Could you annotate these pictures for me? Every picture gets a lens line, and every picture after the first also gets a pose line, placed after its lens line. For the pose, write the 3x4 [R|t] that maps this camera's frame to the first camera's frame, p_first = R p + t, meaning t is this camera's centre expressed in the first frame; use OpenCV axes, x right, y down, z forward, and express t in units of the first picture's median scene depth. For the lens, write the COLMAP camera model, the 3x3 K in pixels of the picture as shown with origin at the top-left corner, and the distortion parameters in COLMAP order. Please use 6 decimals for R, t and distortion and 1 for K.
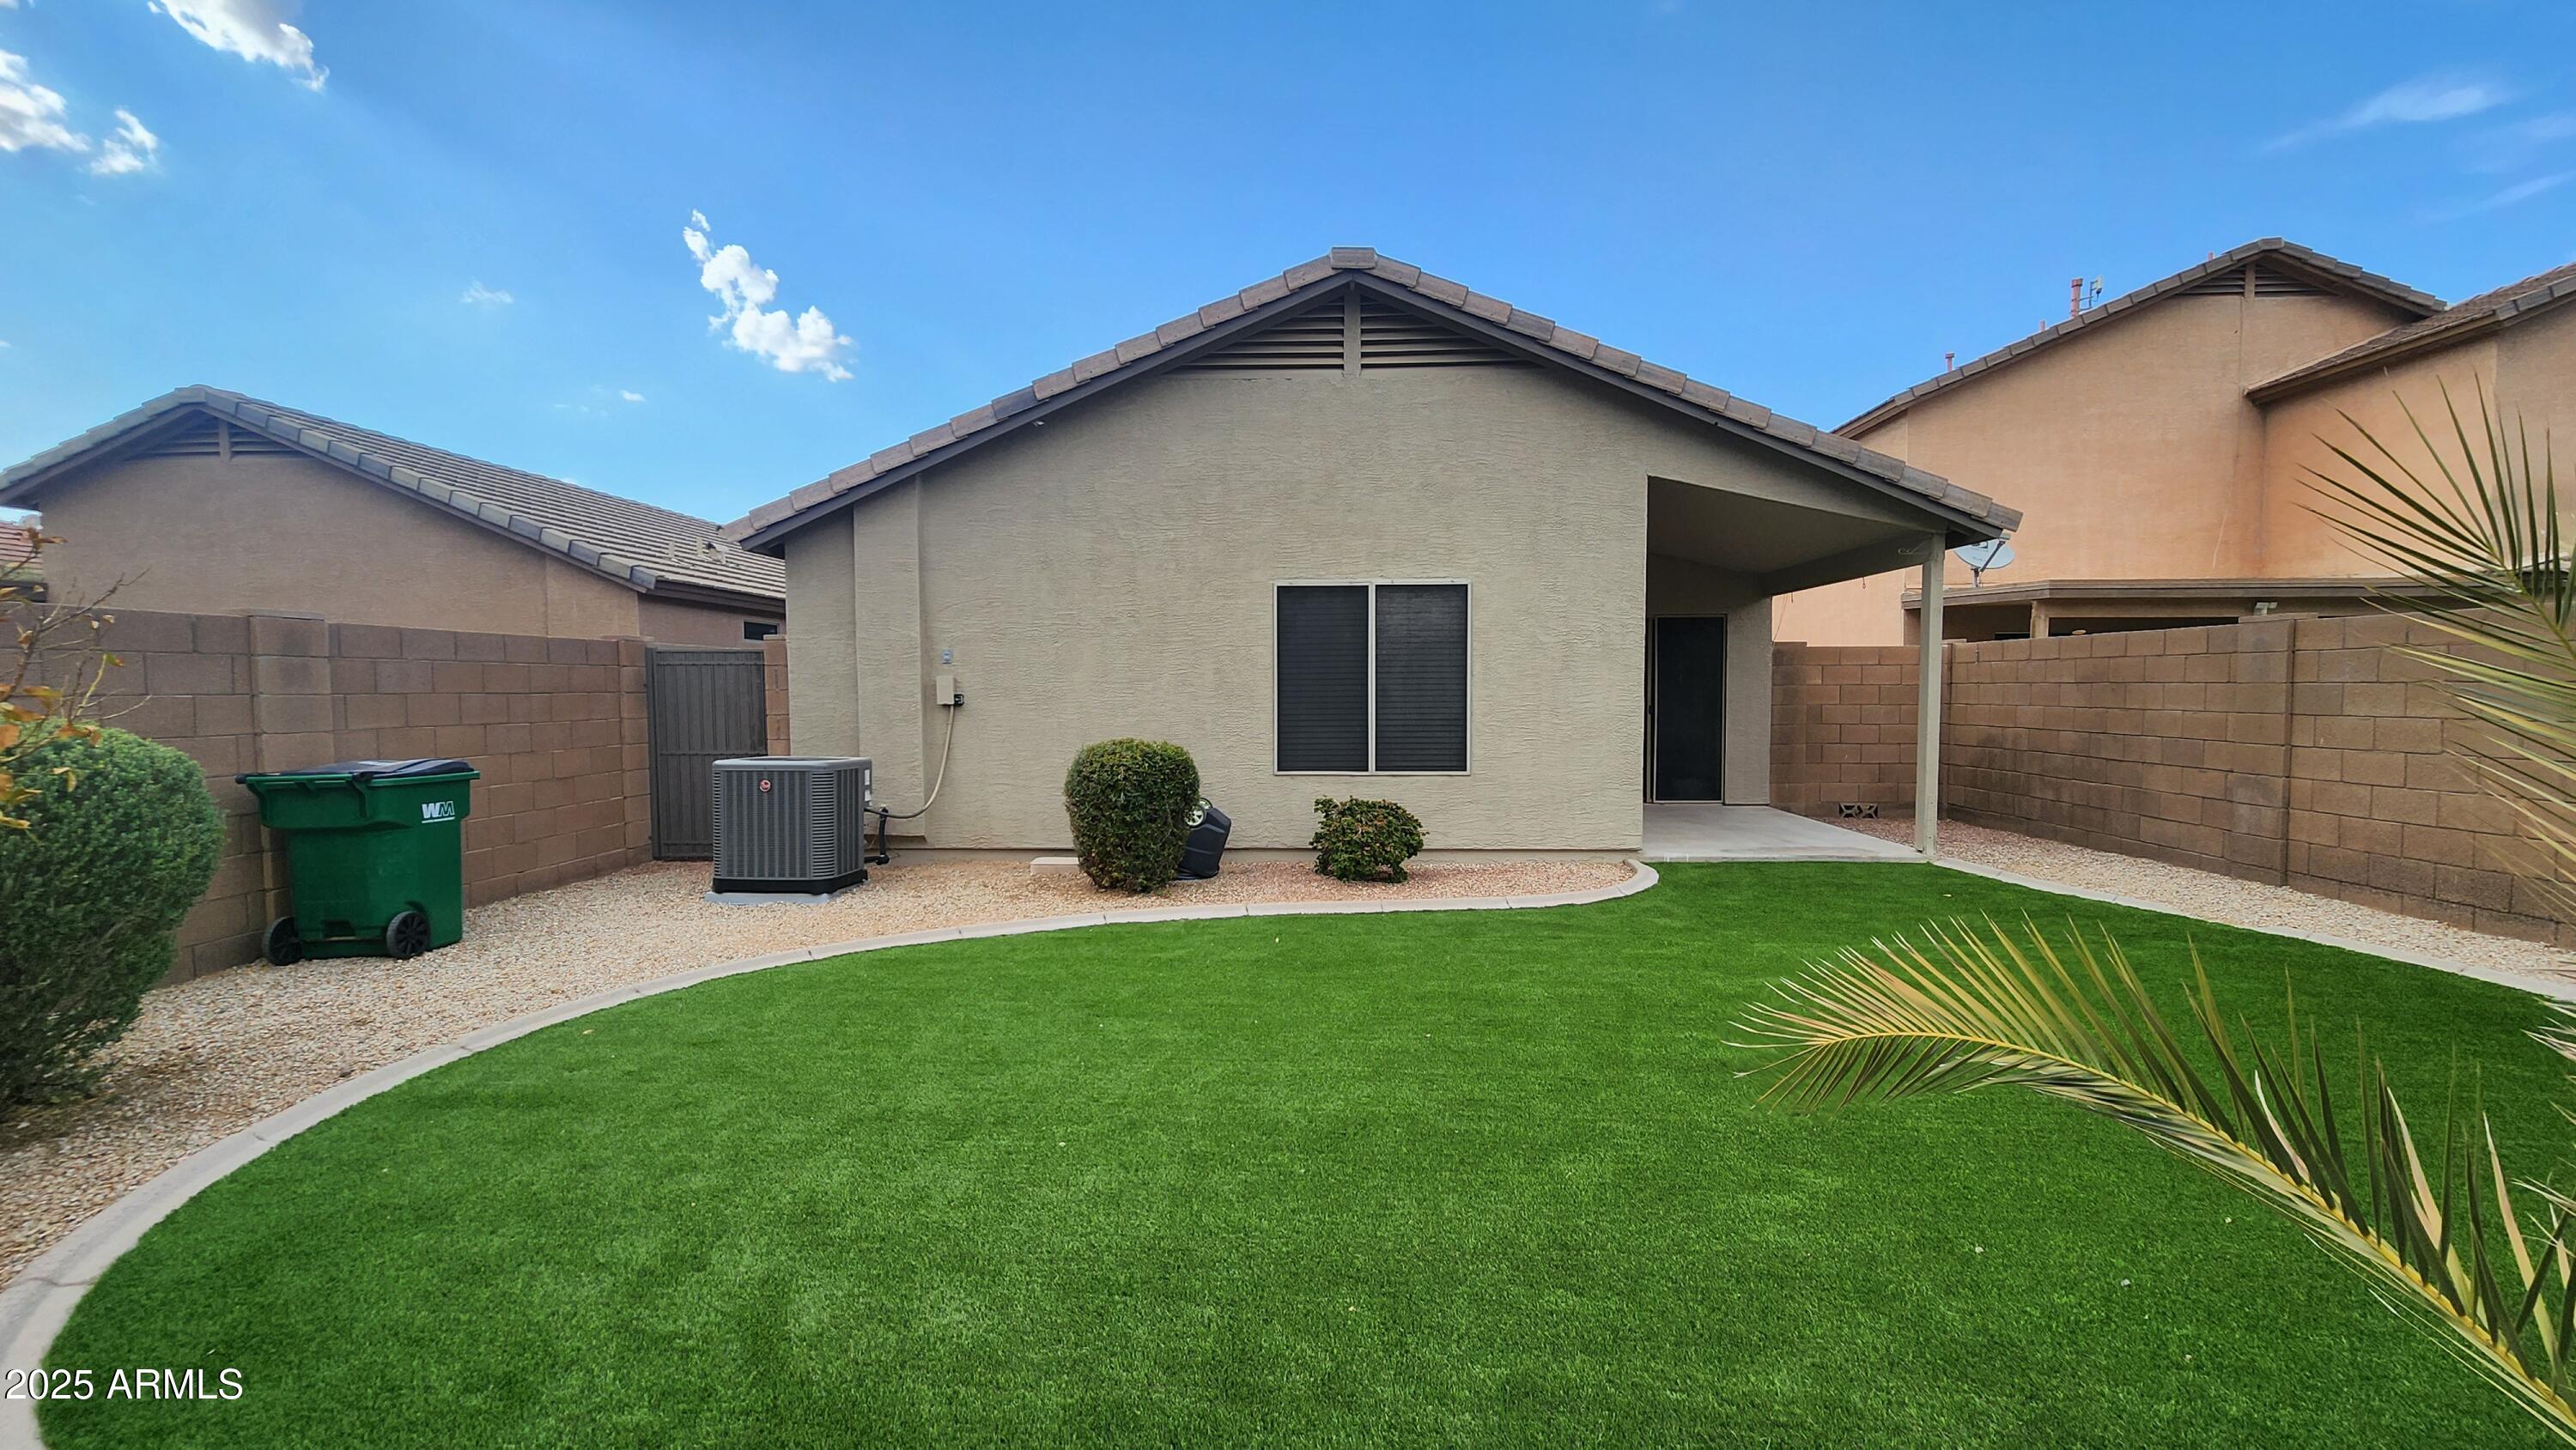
lens RADIAL K [[1066.5, 0, 1288.0], [0, 1066.5, 725.0], [0, 0, 1]] dist [-0.000262, 0.000315]
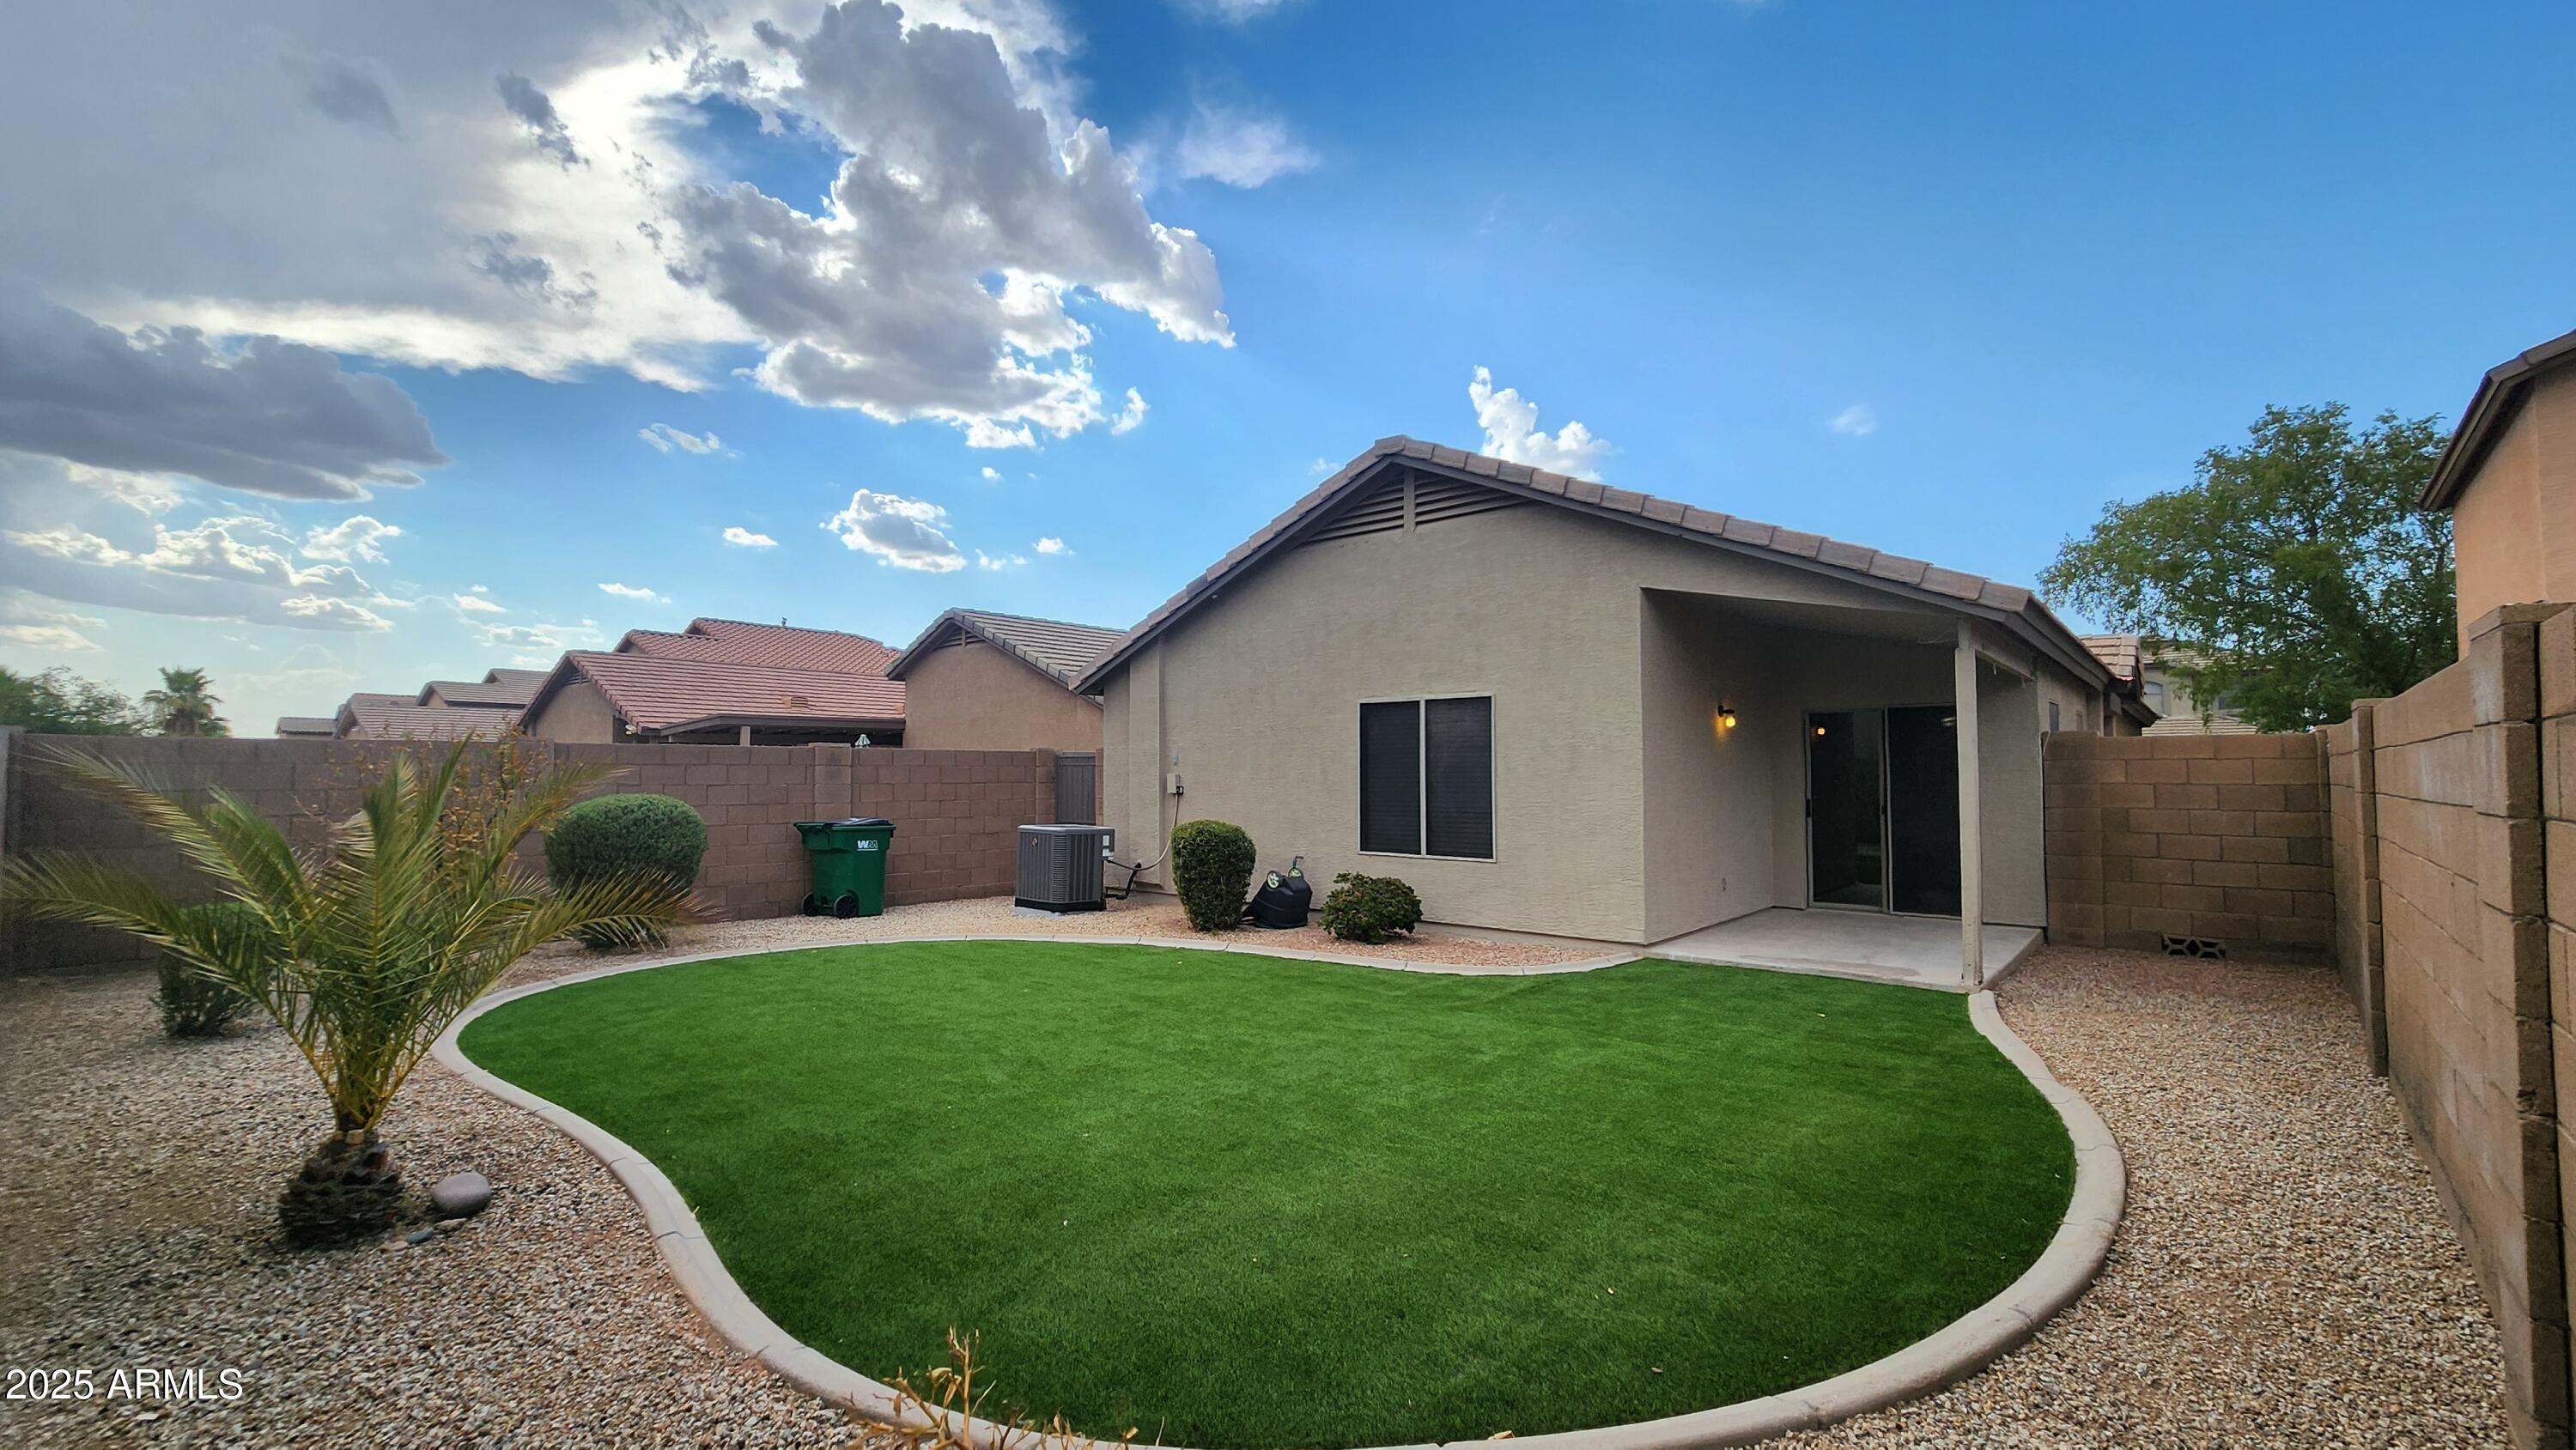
lens RADIAL K [[1066.5, 0, 1288.0], [0, 1066.5, 725.0], [0, 0, 1]] dist [-0.000262, 0.000315]
pose [[0.782055, -0.024362, -0.622733, 0.715278], [-0.025357, 0.997164, -0.070854, -0.013415], [0.622693, 0.071203, 0.779220, -0.035706]]
